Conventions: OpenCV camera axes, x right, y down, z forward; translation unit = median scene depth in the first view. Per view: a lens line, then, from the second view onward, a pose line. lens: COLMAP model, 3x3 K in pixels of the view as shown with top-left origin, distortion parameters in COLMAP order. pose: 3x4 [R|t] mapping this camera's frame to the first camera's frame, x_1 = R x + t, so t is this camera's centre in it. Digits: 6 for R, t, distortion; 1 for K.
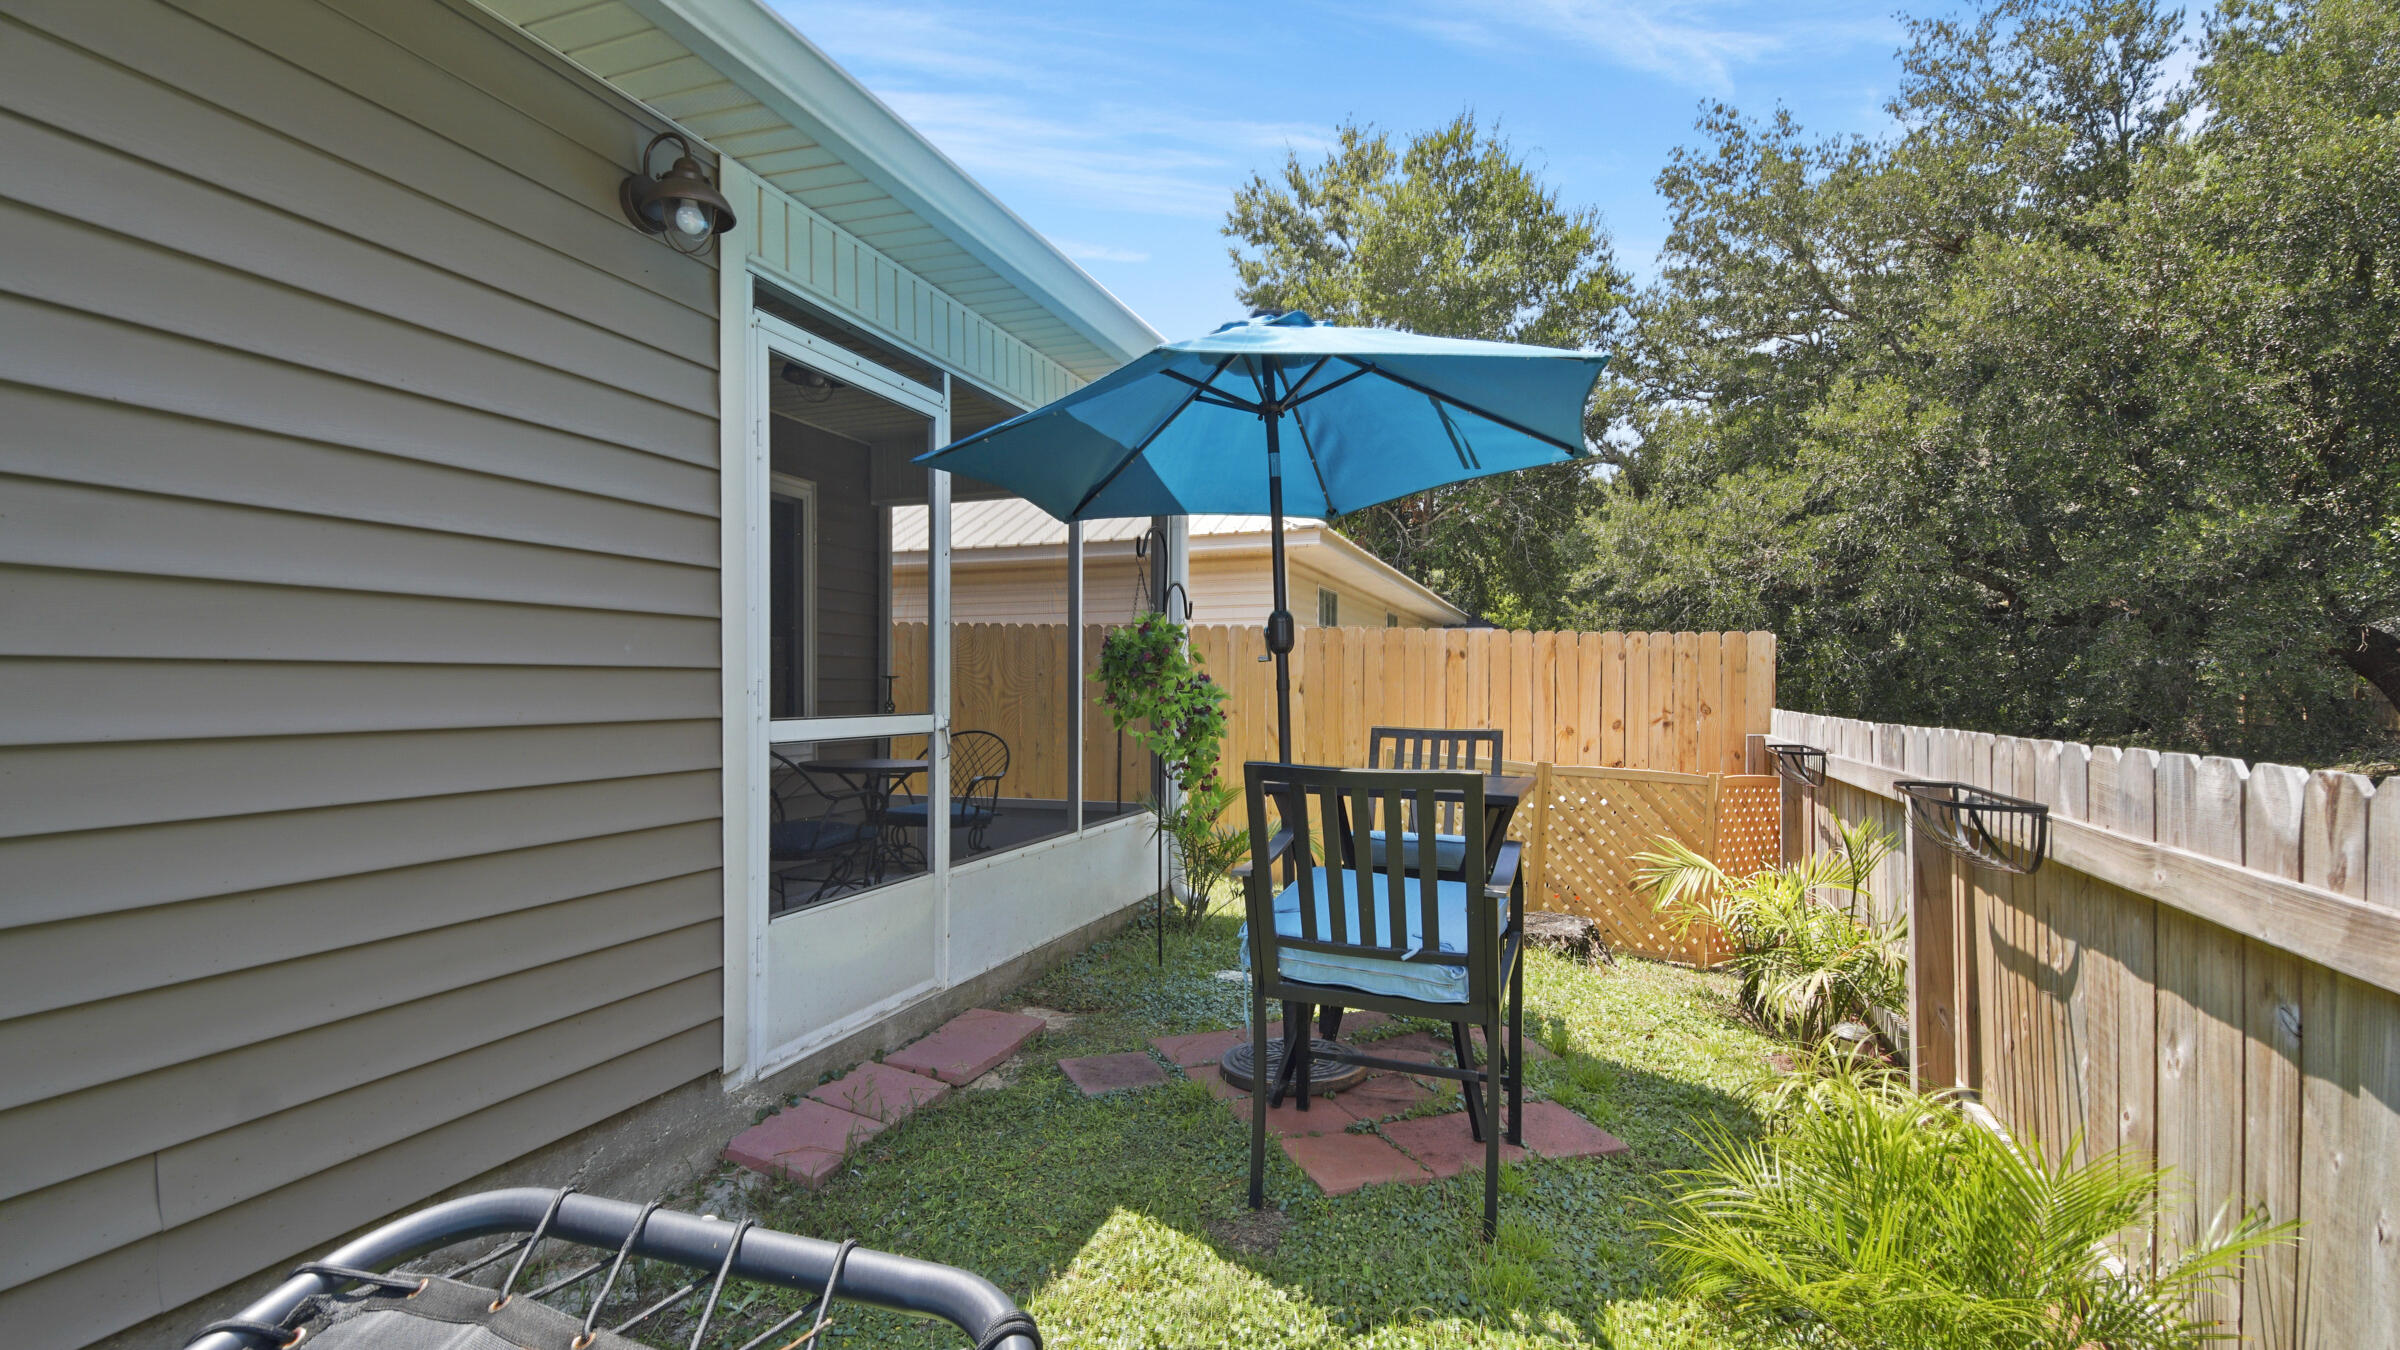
lens RADIAL K [[1077.0, 0, 1201.1], [0, 1077.0, 699.3], [0, 0, 1]] dist [0.015658, -0.008251]
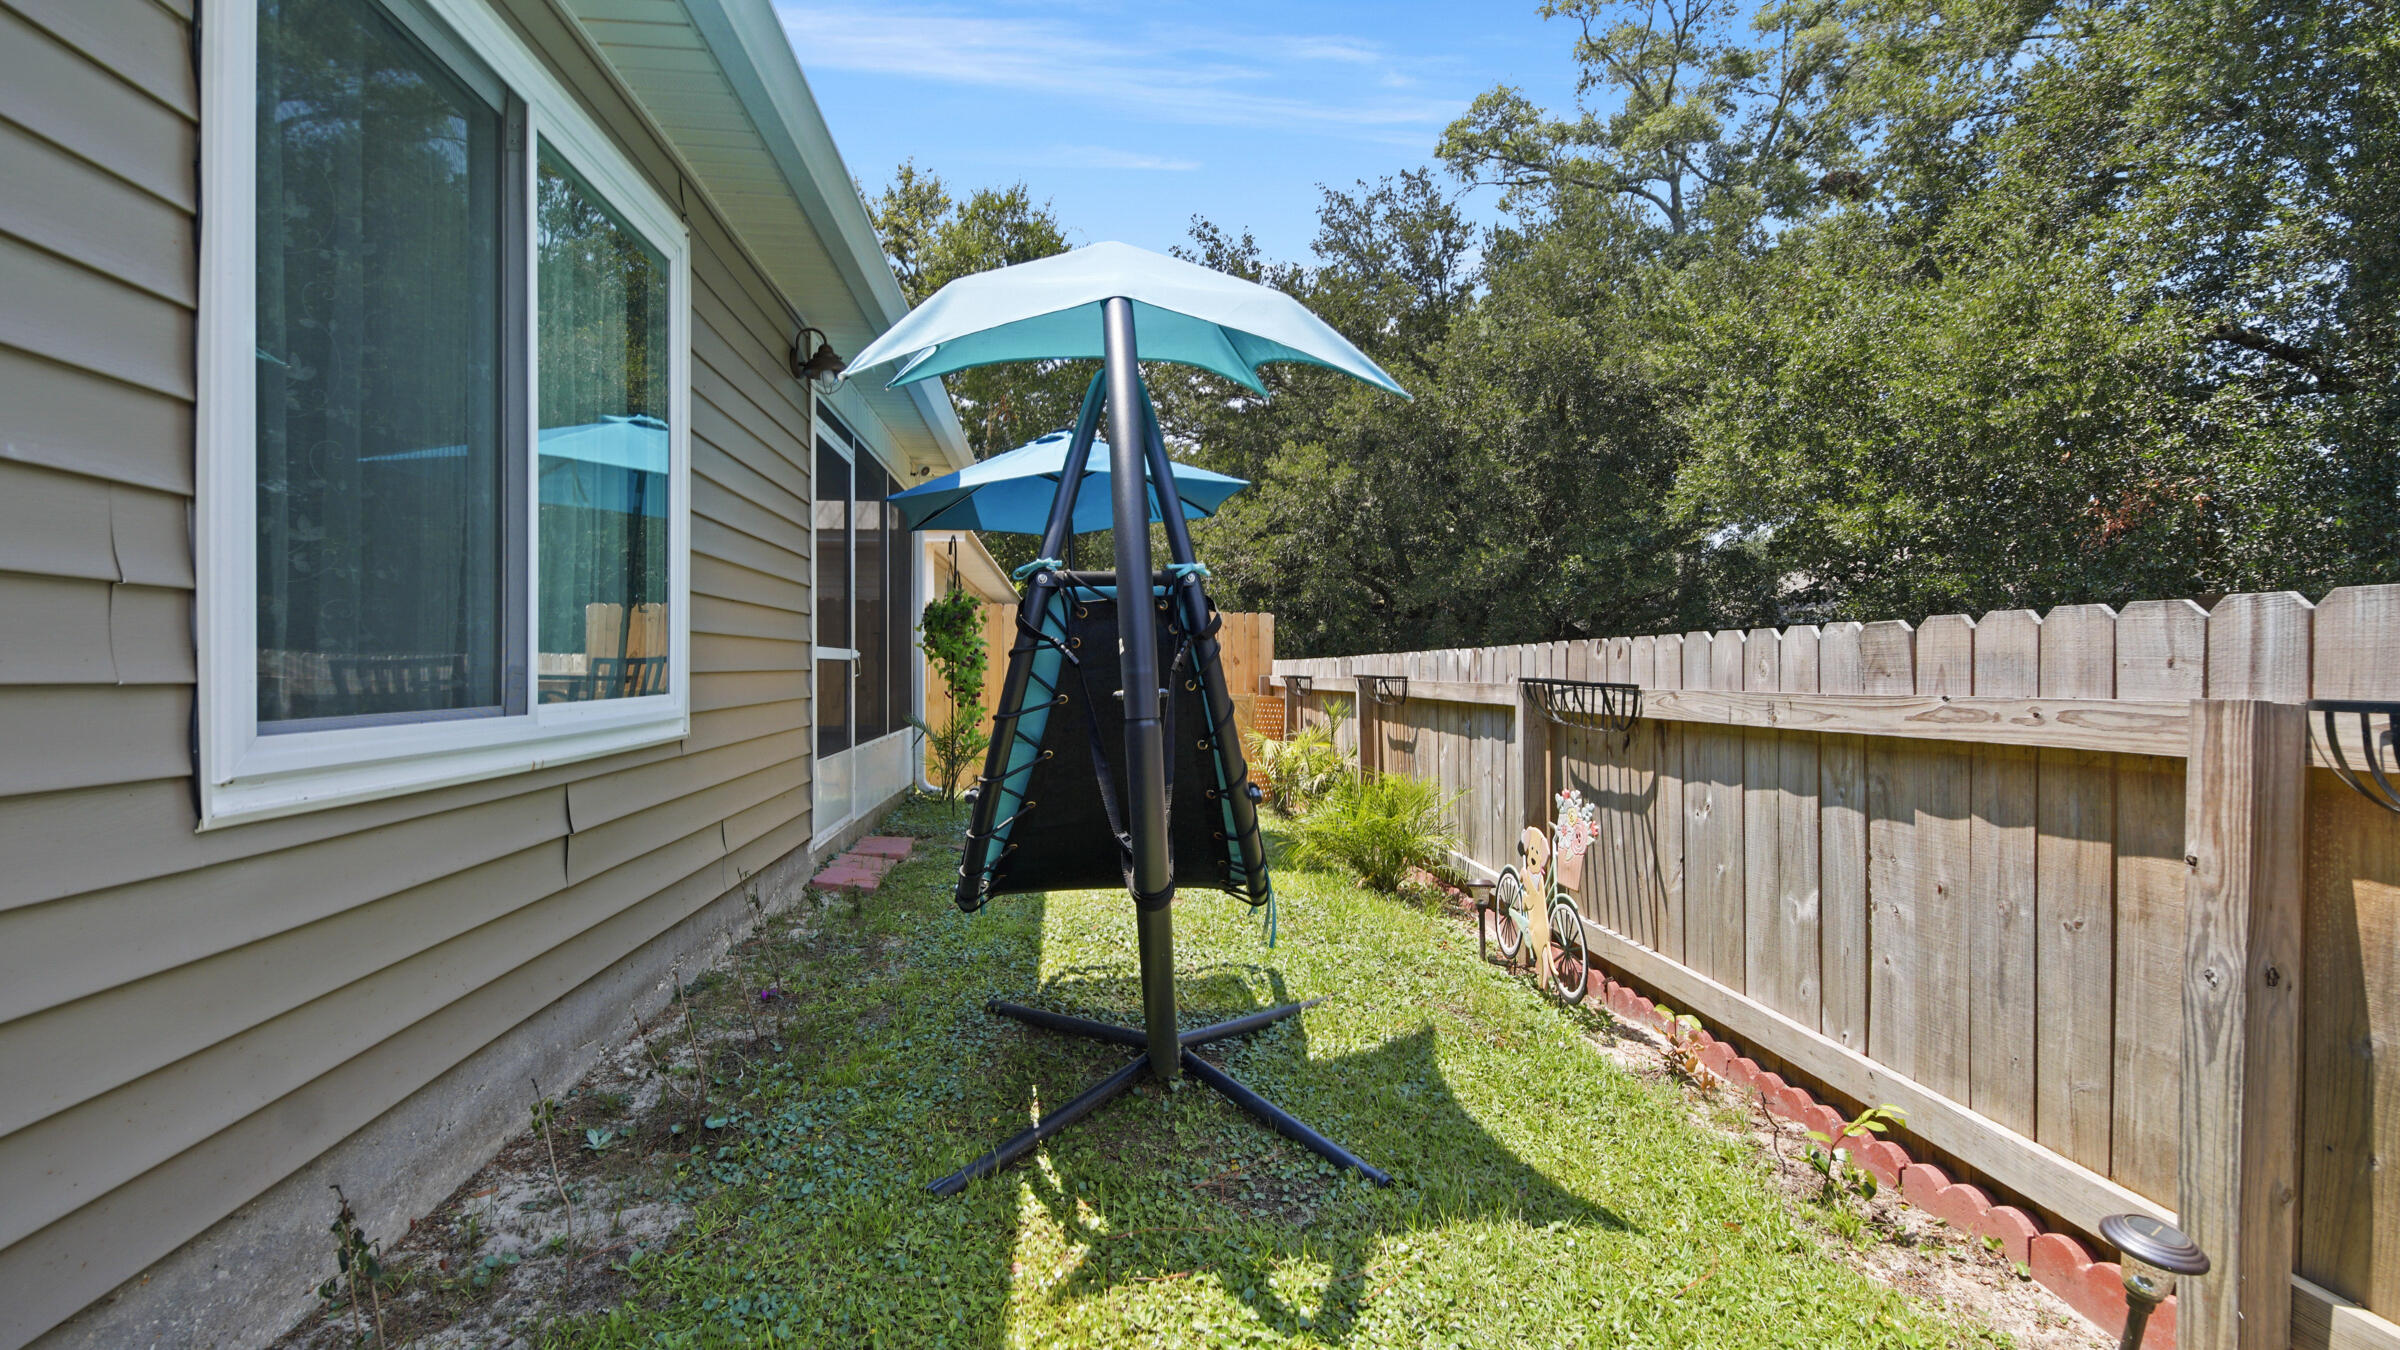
lens RADIAL K [[1029.1, 0, 1200.0], [0, 1029.1, 675.0], [0, 0, 1]] dist [0.027381, -0.016908]
pose [[0.893323, -0.004454, 0.449394, -0.116848], [0.006545, 0.999974, -0.003100, 0.015387], [-0.449368, 0.005711, 0.893328, -0.148567]]
